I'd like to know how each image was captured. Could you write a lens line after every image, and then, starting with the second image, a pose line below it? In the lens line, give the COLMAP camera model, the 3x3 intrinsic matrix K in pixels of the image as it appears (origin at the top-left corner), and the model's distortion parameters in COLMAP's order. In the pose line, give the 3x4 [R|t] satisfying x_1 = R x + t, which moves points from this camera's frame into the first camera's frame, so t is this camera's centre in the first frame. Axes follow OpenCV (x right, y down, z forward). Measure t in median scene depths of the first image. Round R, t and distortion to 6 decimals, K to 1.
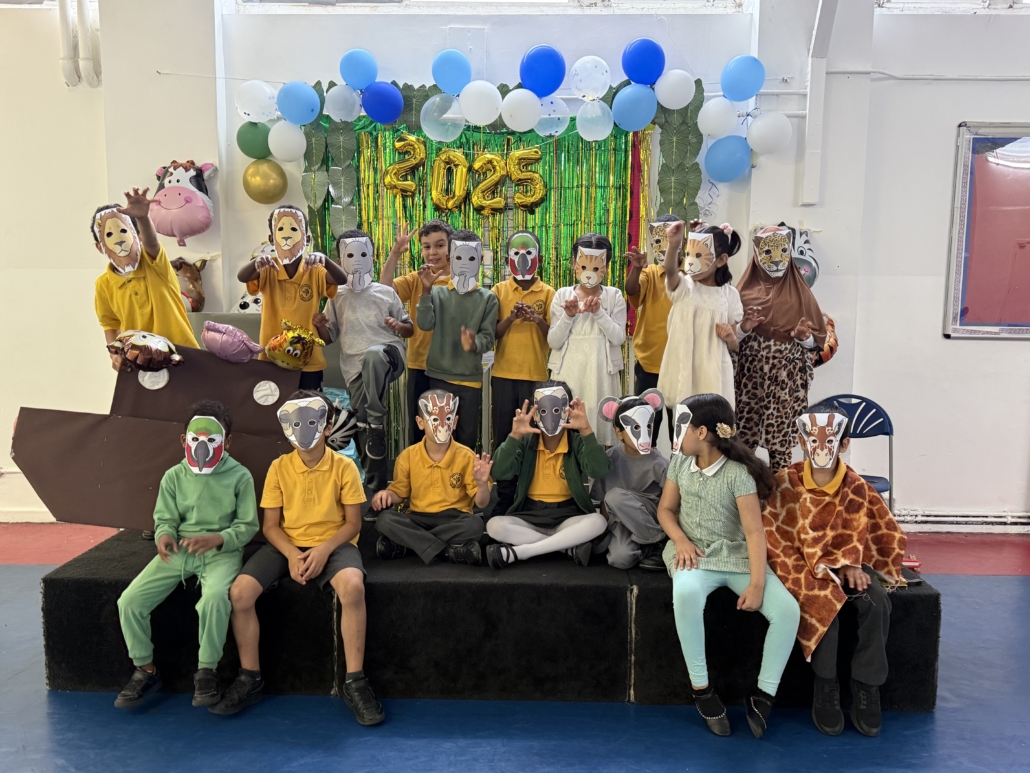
lens RADIAL K [[841.9, 0, 509.2], [0, 841.9, 386.5], [0, 0, 1]] dist [0.080422, -0.121584]
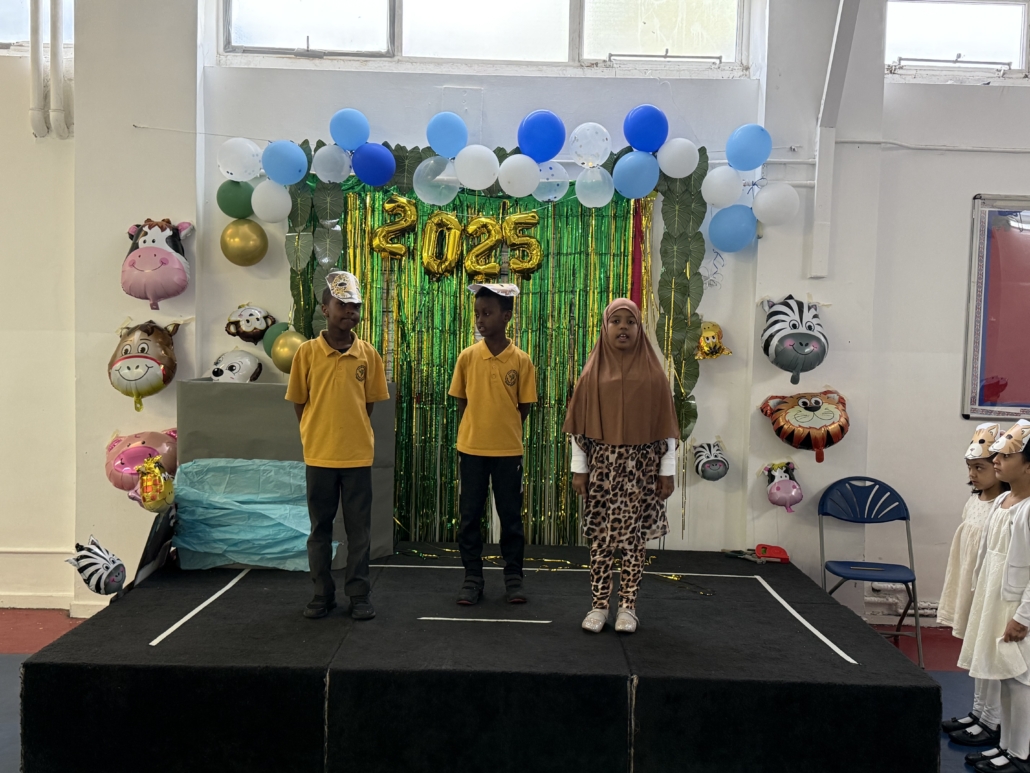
lens RADIAL K [[990.7, 0, 515.1], [0, 990.7, 387.5], [0, 0, 1]] dist [0.118074, -0.208589]
pose [[0.999531, 0.015399, 0.026471, -0.015660], [-0.013622, 0.997725, -0.066032, -0.011478], [-0.027428, 0.065640, 0.997466, -0.104897]]
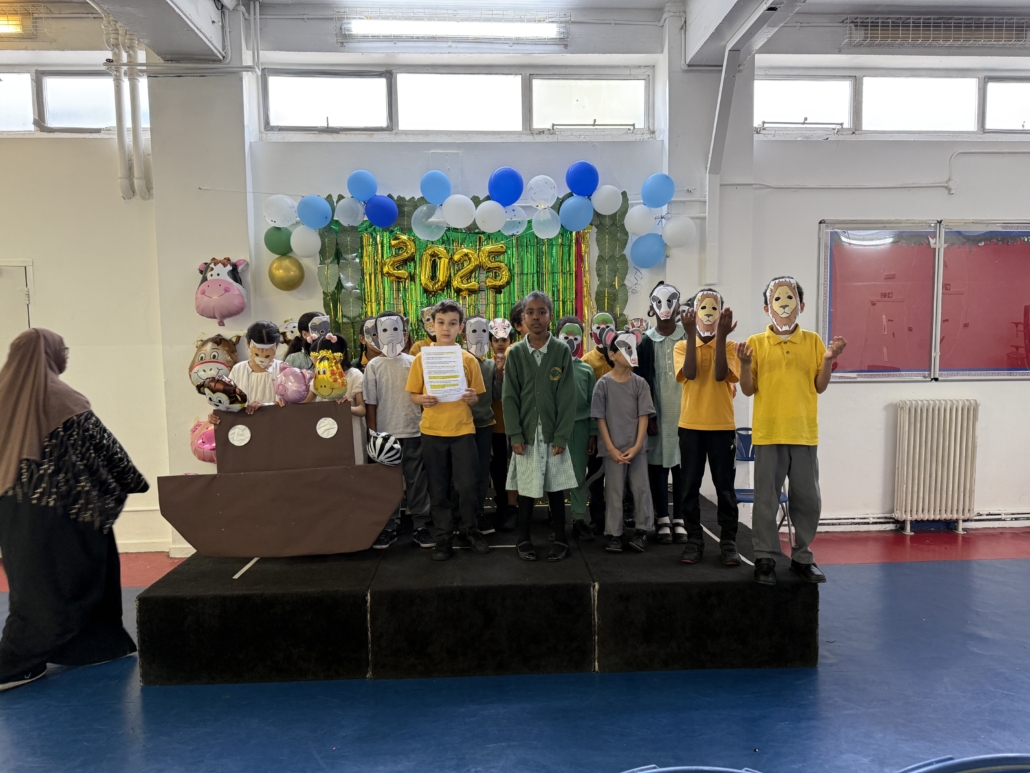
lens RADIAL K [[713.0, 0, 514.0], [0, 713.0, 389.9], [0, 0, 1]] dist [0.089071, -0.142488]
pose [[0.997398, -0.026585, 0.067009, -0.029002], [0.029256, 0.998803, -0.039192, -0.016647], [-0.065887, 0.041051, 0.996982, -0.079695]]
